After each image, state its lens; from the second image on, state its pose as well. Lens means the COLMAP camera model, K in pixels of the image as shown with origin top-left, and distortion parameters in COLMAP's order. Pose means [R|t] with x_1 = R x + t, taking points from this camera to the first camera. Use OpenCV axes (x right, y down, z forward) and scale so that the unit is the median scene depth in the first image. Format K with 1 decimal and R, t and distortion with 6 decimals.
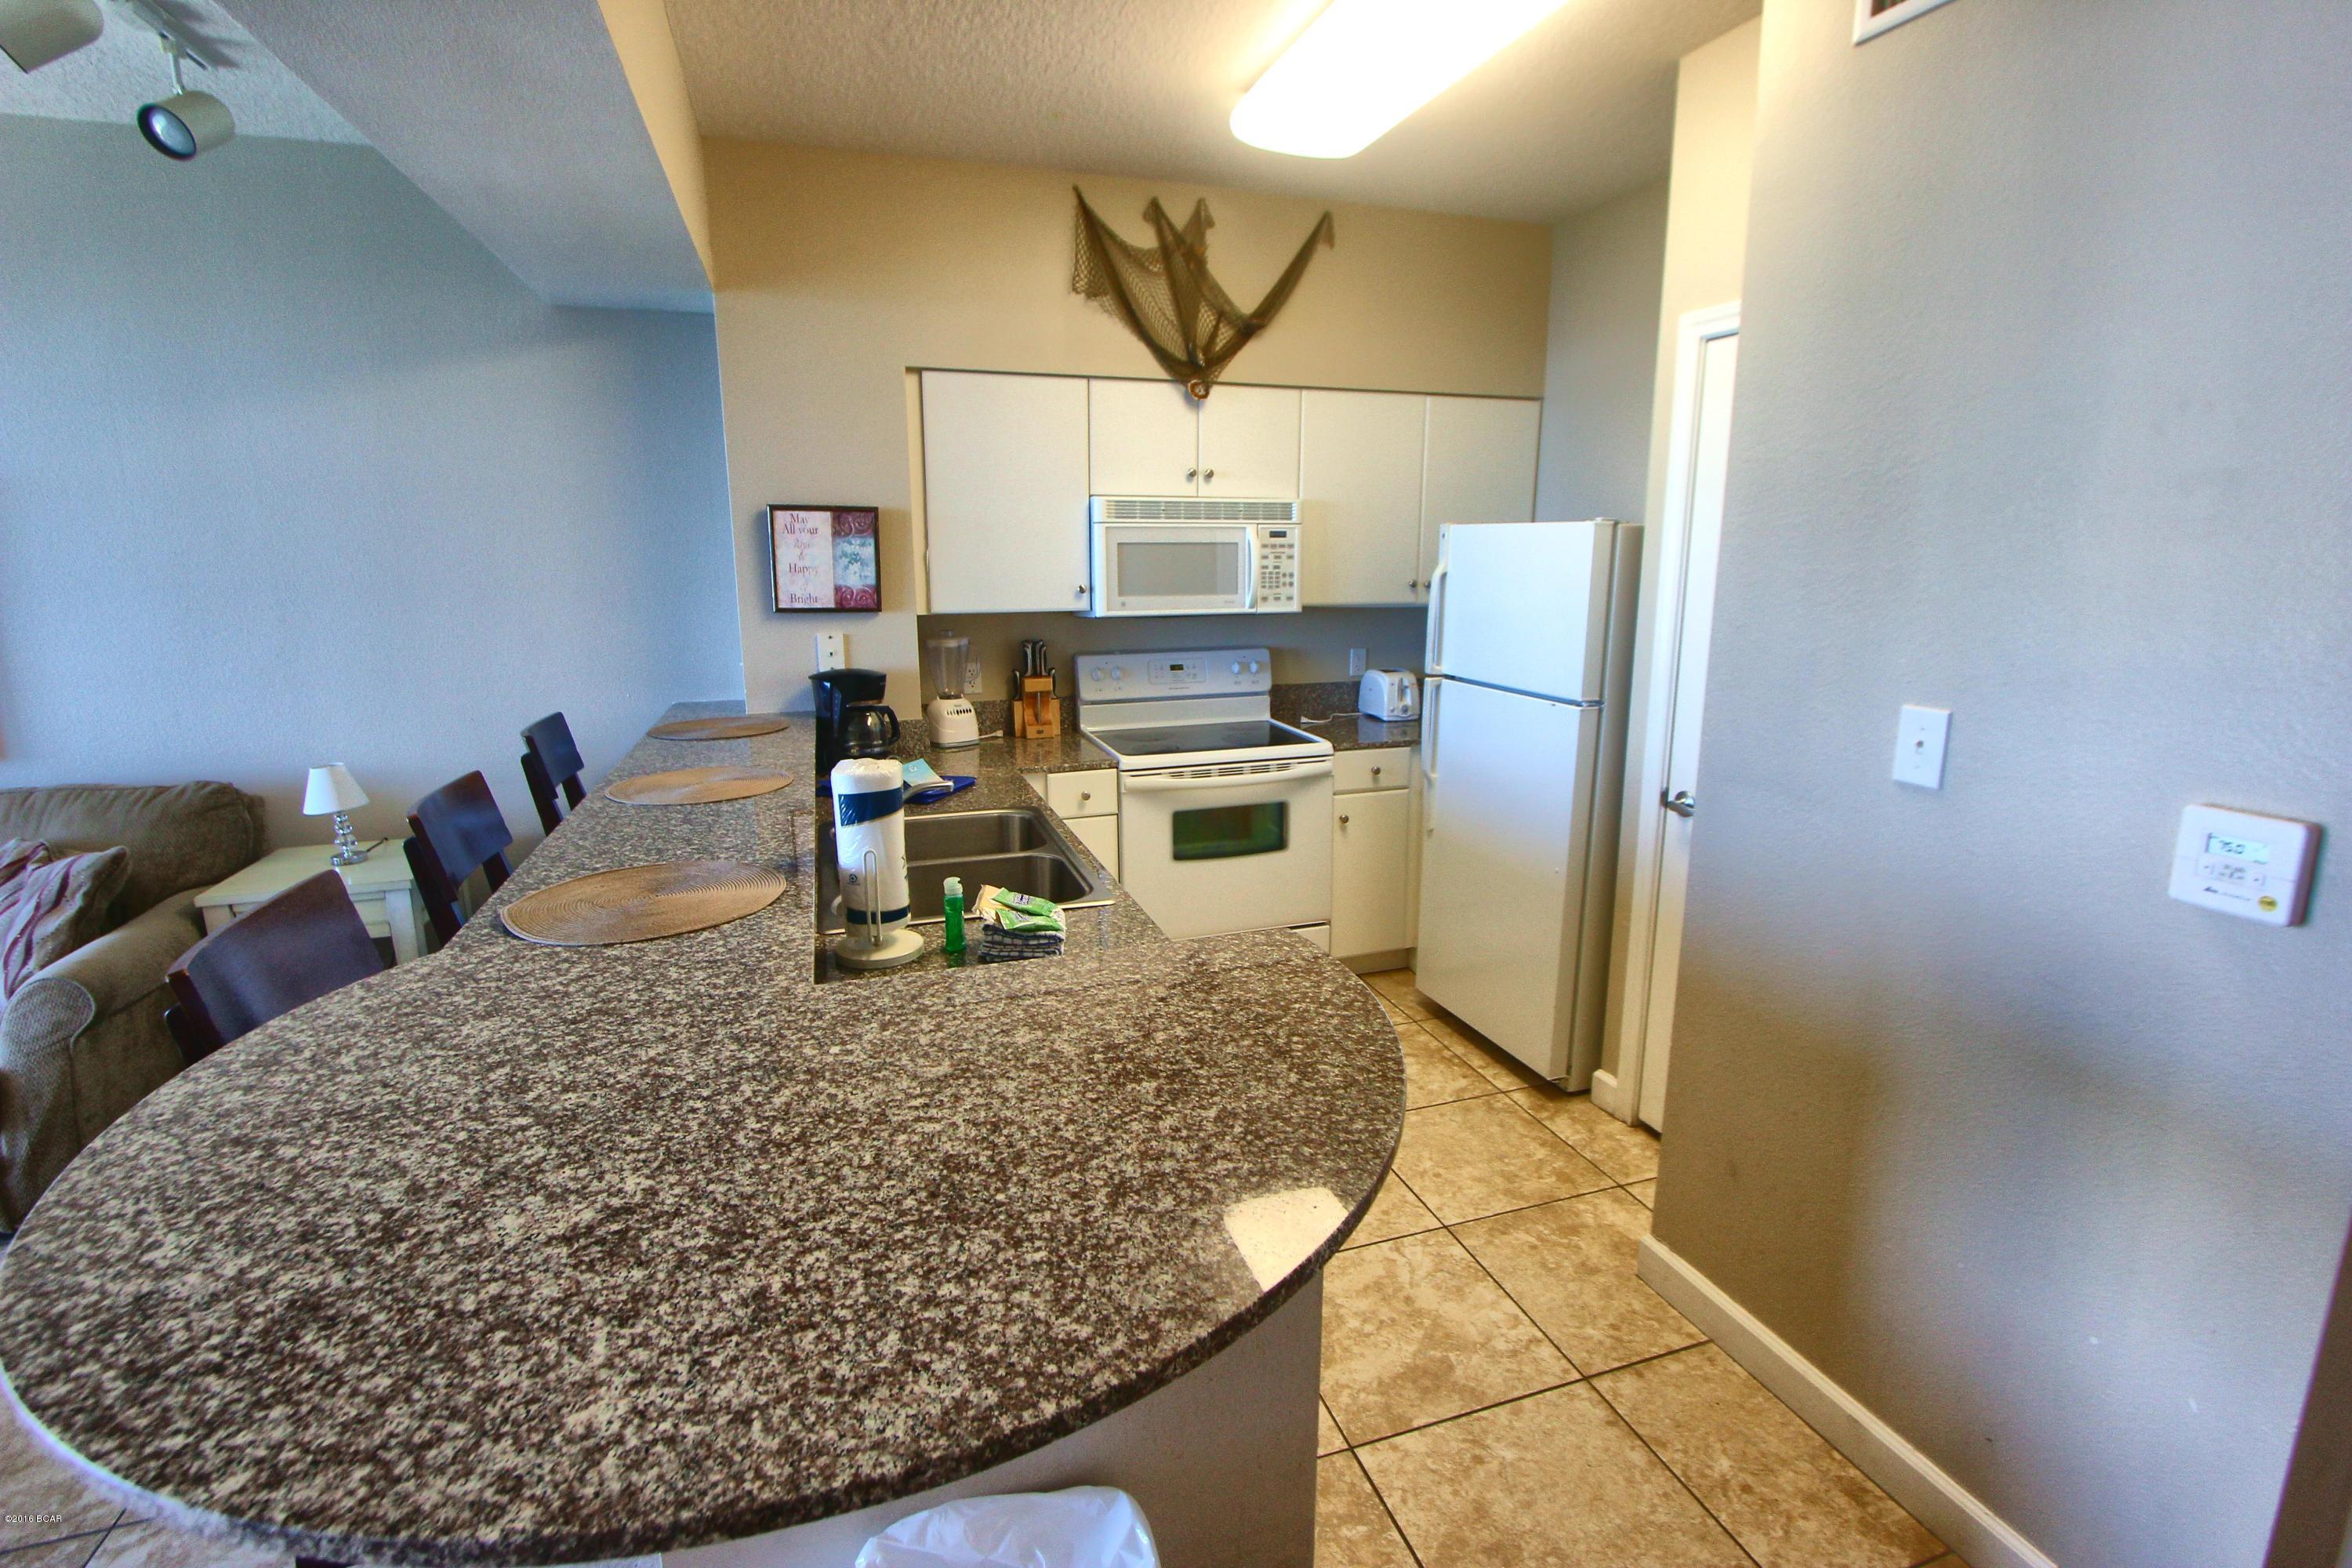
lens RADIAL K [[1078.8, 0, 1191.3], [0, 1078.8, 767.5], [0, 0, 1]] dist [-0.017649, 0.002718]
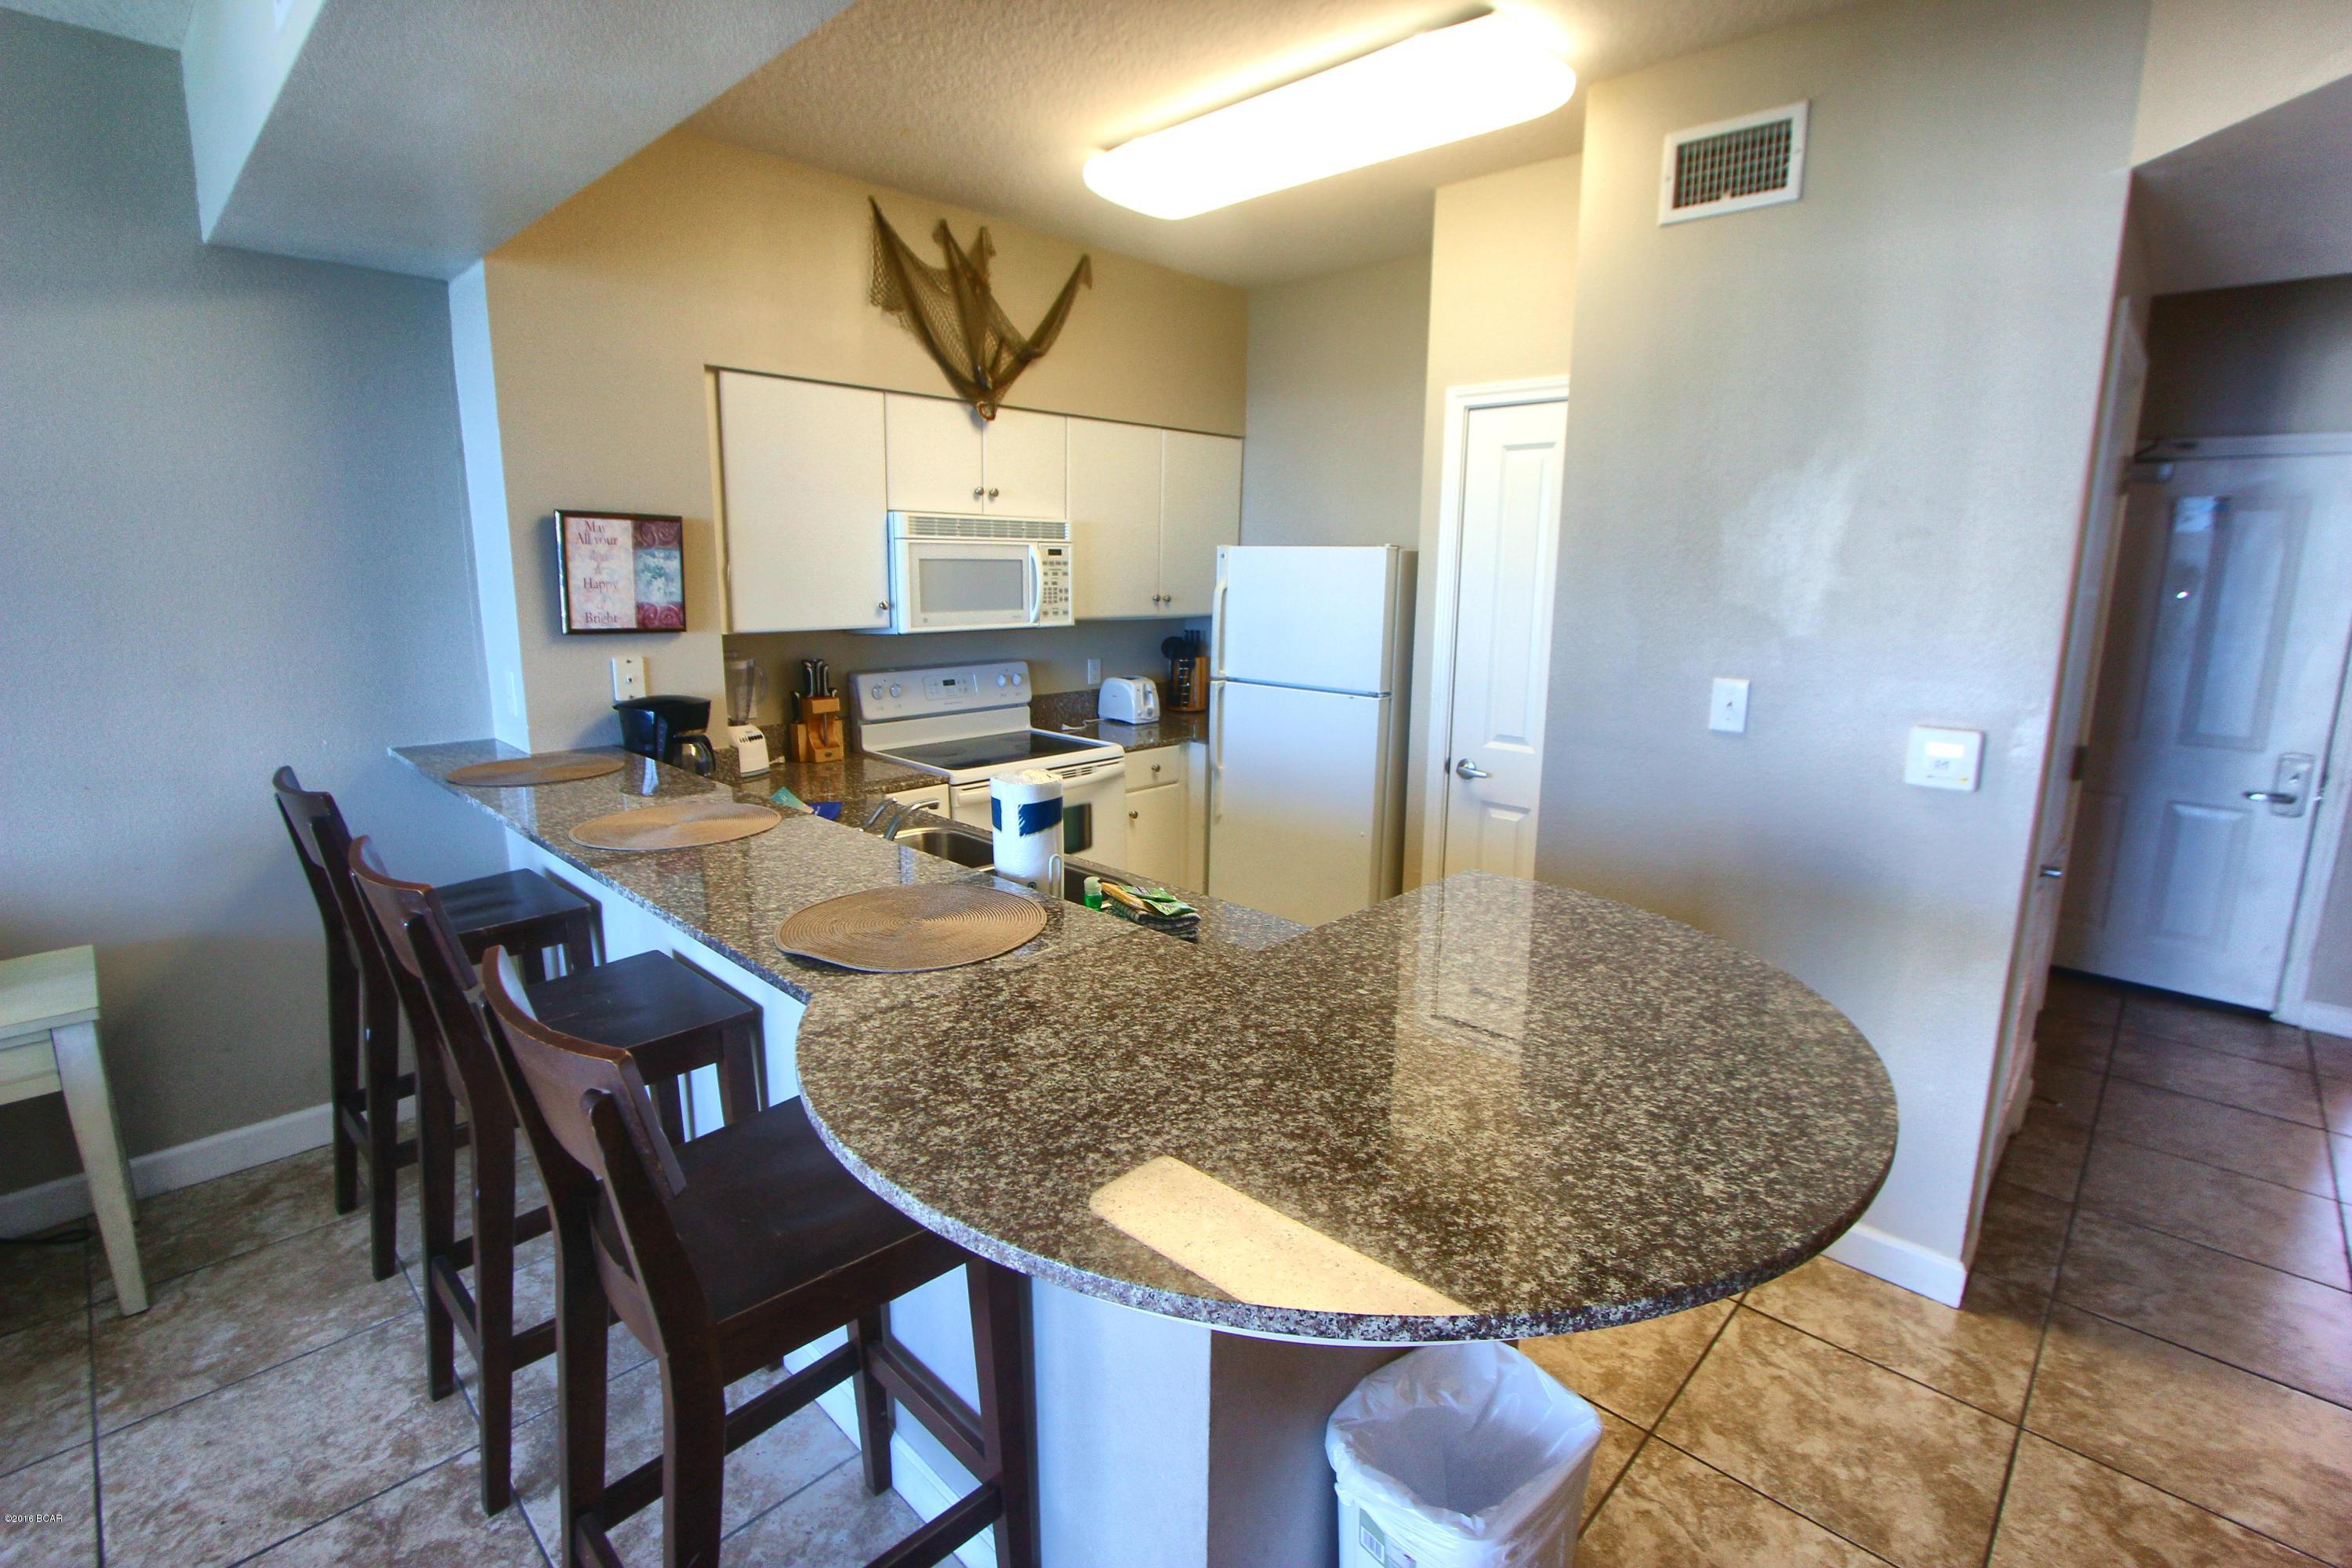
lens RADIAL K [[1078.8, 0, 1189.3], [0, 1078.8, 770.3], [0, 0, 1]] dist [-0.017649, 0.002718]
pose [[0.886485, -0.076259, 0.456430, -0.335532], [0.081323, 0.996651, 0.008572, -0.001958], [-0.455555, 0.029519, 0.889718, 0.007551]]
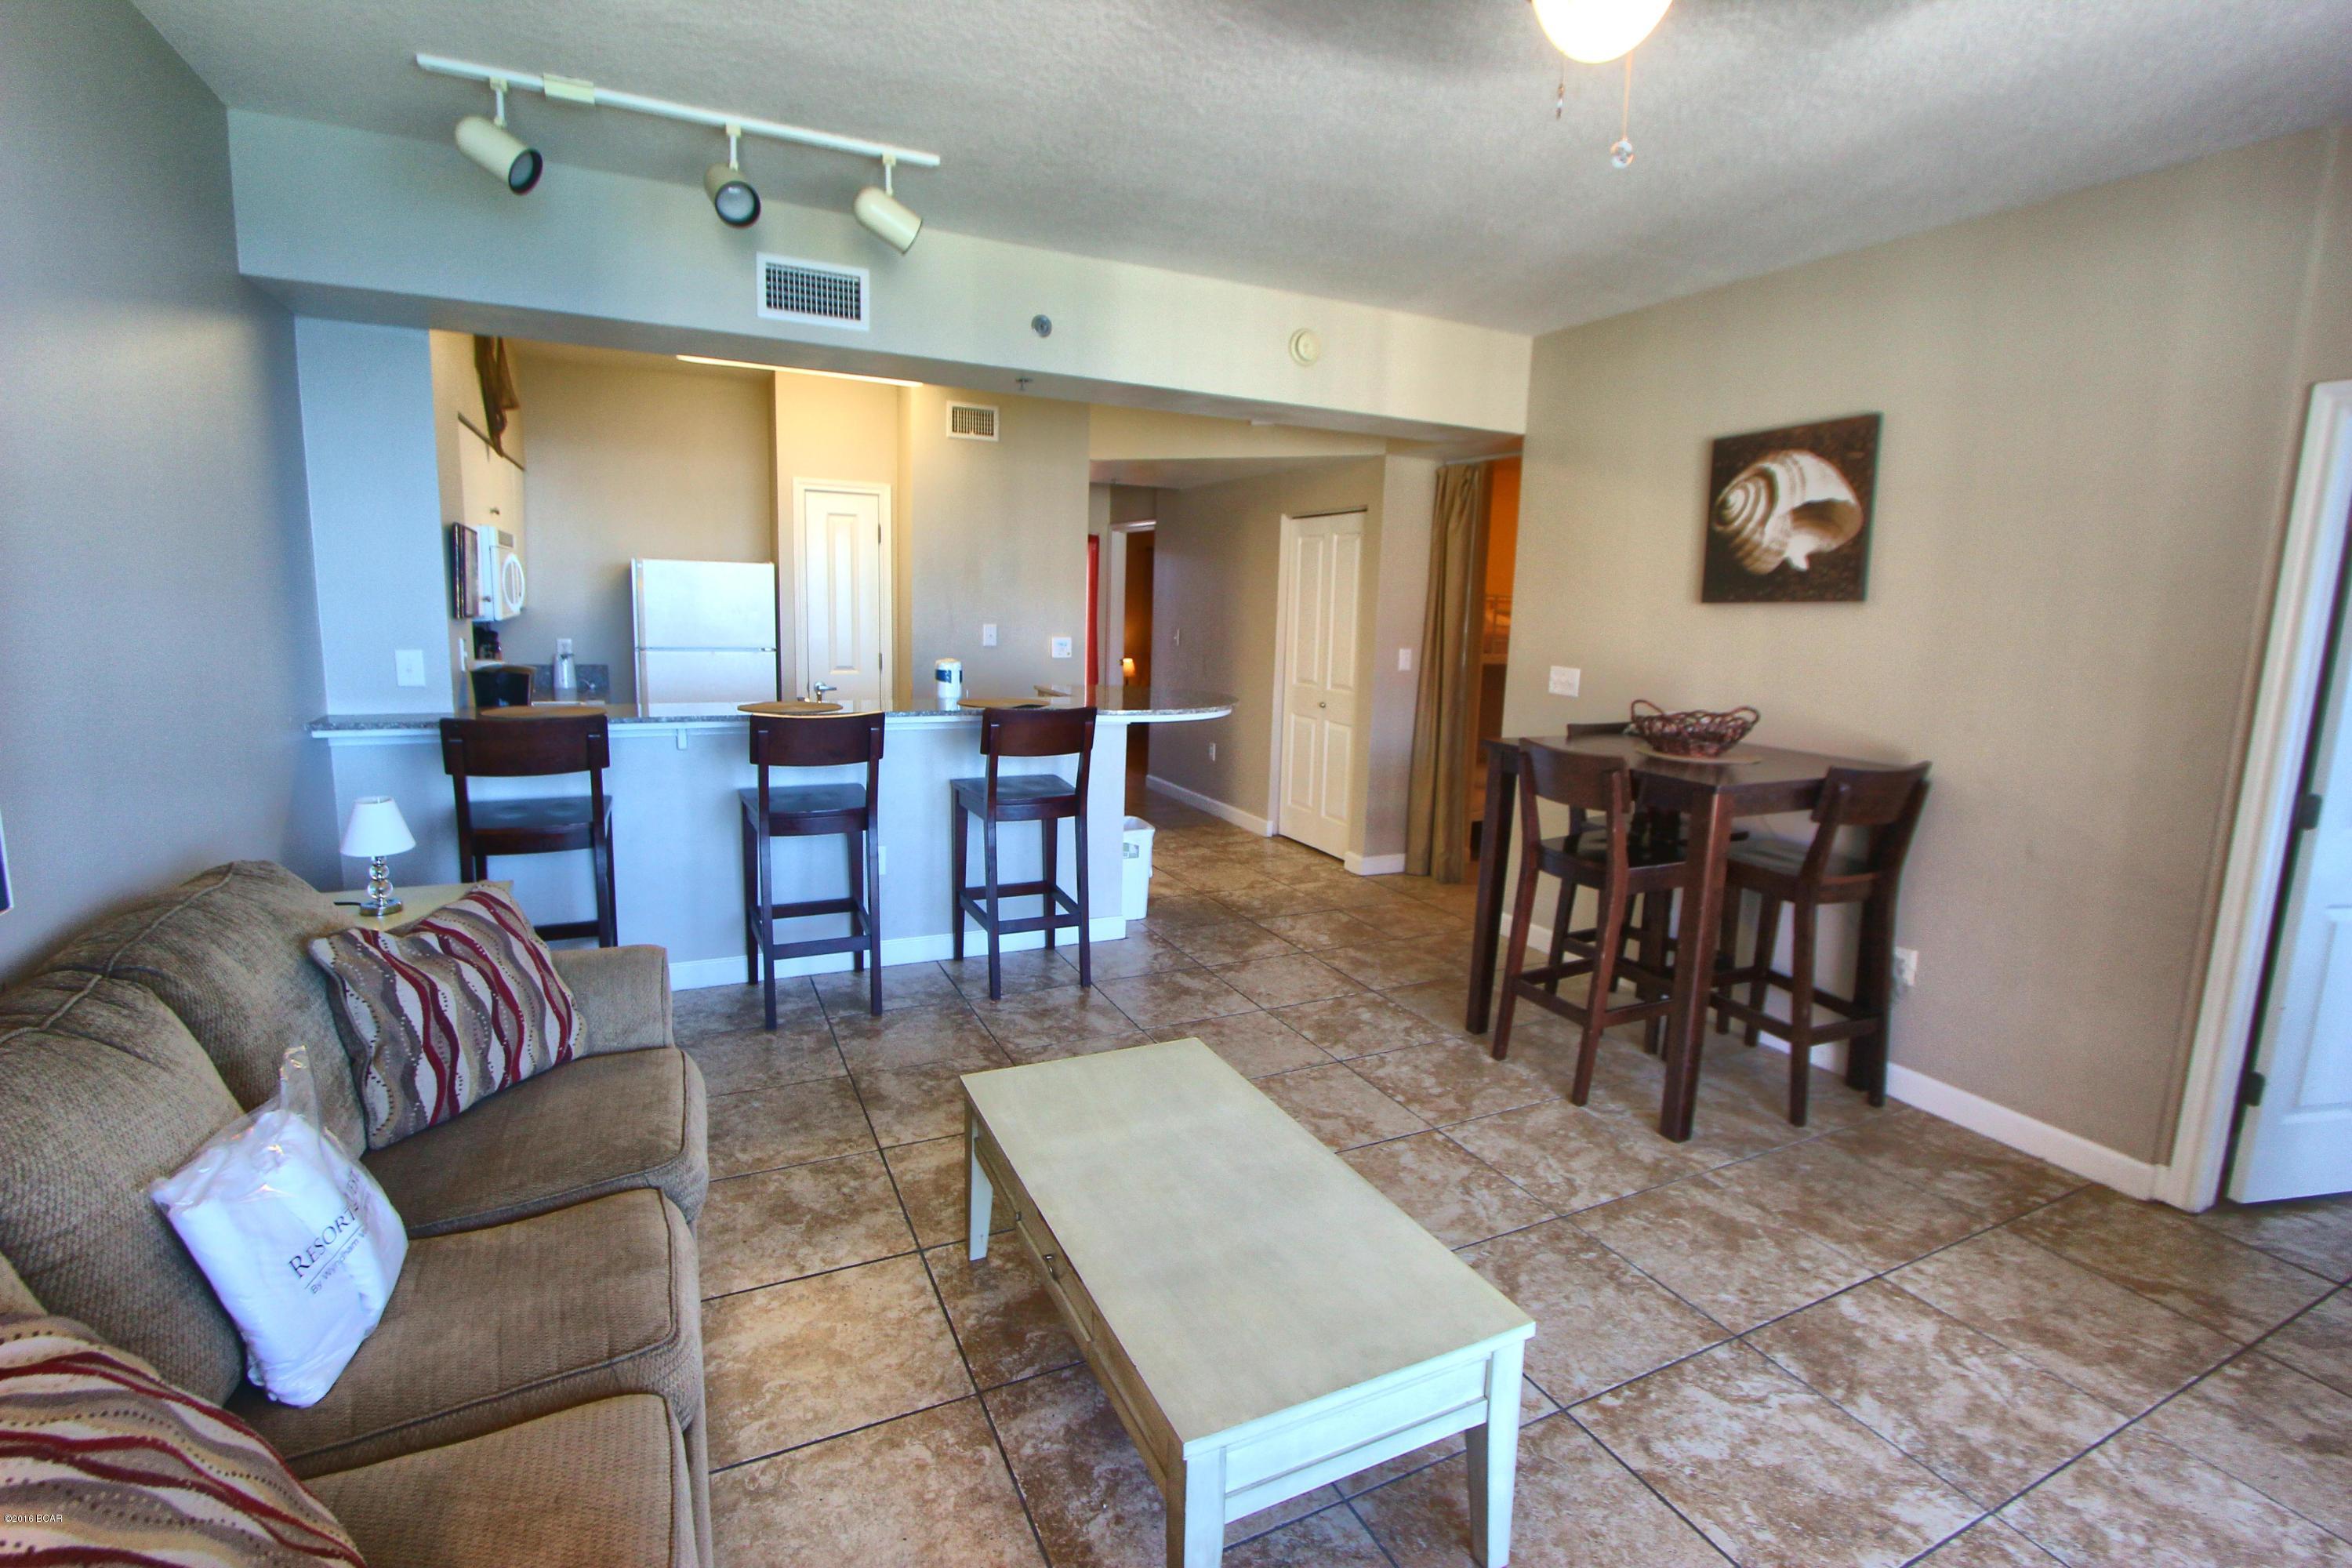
lens RADIAL K [[1078.8, 0, 1185.8], [0, 1078.8, 771.6], [0, 0, 1]] dist [-0.017649, 0.002718]
pose [[-0.128901, -0.161187, 0.978470, -1.558564], [0.169608, 0.968579, 0.181901, -0.062941], [-0.977045, 0.189404, -0.097512, 0.393742]]
